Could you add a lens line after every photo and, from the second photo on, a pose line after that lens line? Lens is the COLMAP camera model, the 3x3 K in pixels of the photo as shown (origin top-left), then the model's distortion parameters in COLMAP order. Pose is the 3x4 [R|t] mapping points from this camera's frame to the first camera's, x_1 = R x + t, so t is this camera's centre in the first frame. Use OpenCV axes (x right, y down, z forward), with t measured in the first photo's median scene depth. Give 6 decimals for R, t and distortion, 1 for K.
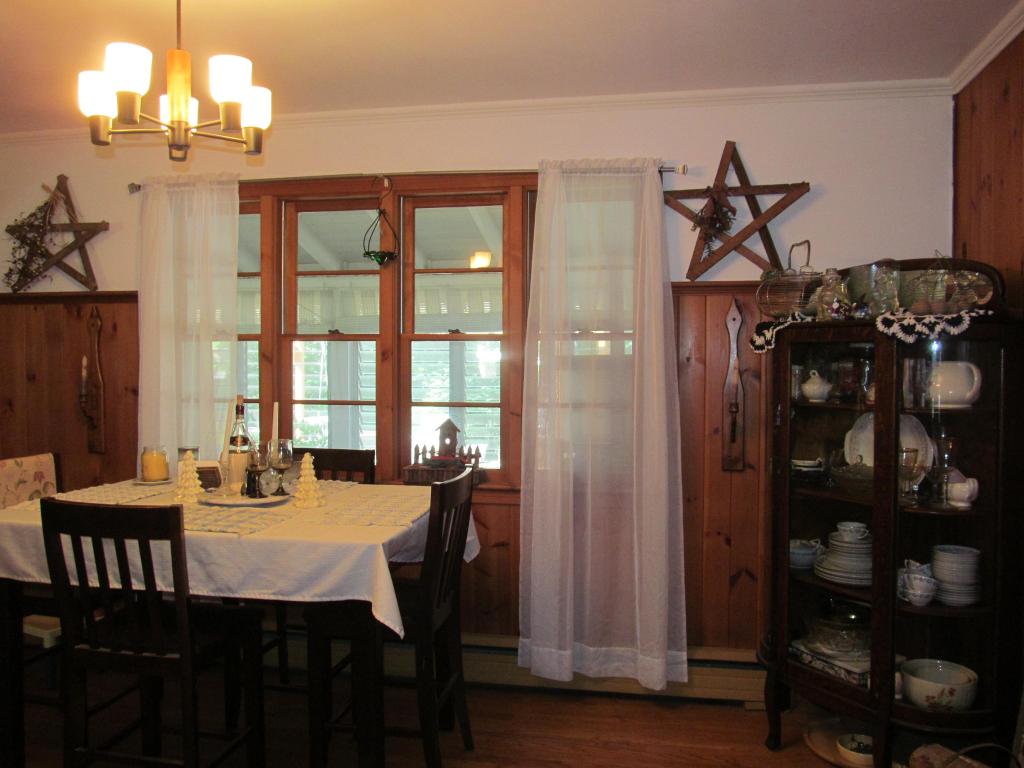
lens RADIAL K [[843.7, 0, 504.6], [0, 843.7, 388.3], [0, 0, 1]] dist [-0.058190, 0.006988]
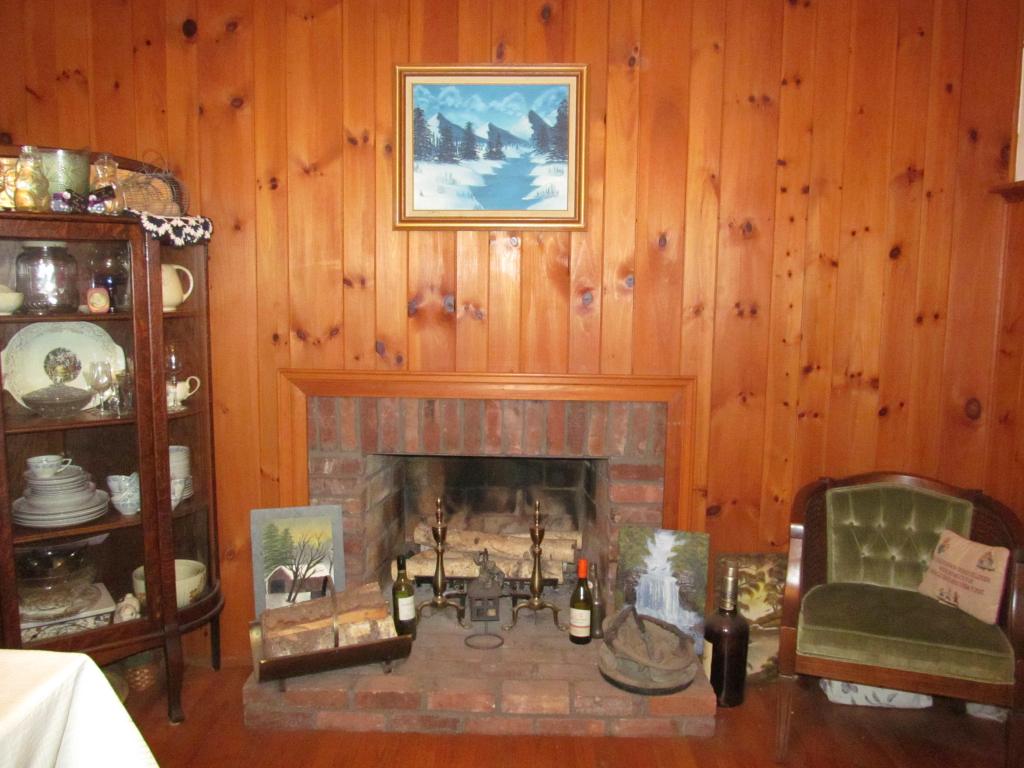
lens RADIAL K [[843.7, 0, 504.6], [0, 843.7, 388.3], [0, 0, 1]] dist [-0.058190, 0.006988]
pose [[-0.145202, -0.132703, 0.980462, -0.408262], [0.019560, 0.990386, 0.136943, -0.011461], [-0.989209, 0.039062, -0.141210, 0.578561]]
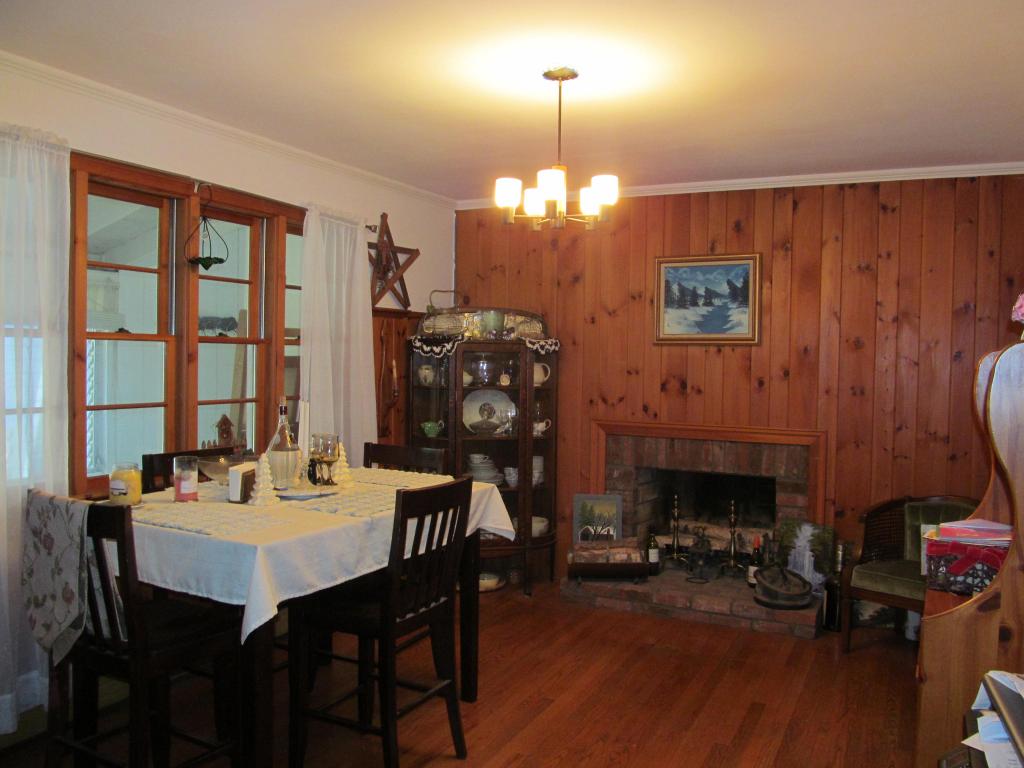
lens RADIAL K [[830.2, 0, 512.0], [0, 830.2, 384.0], [0, 0, 1]] dist [0.052463, 0.001774]
pose [[0.294883, -0.031586, 0.955011, -1.100406], [0.018430, 0.999456, 0.027365, -0.029997], [-0.955356, 0.009531, 0.295305, 0.357284]]
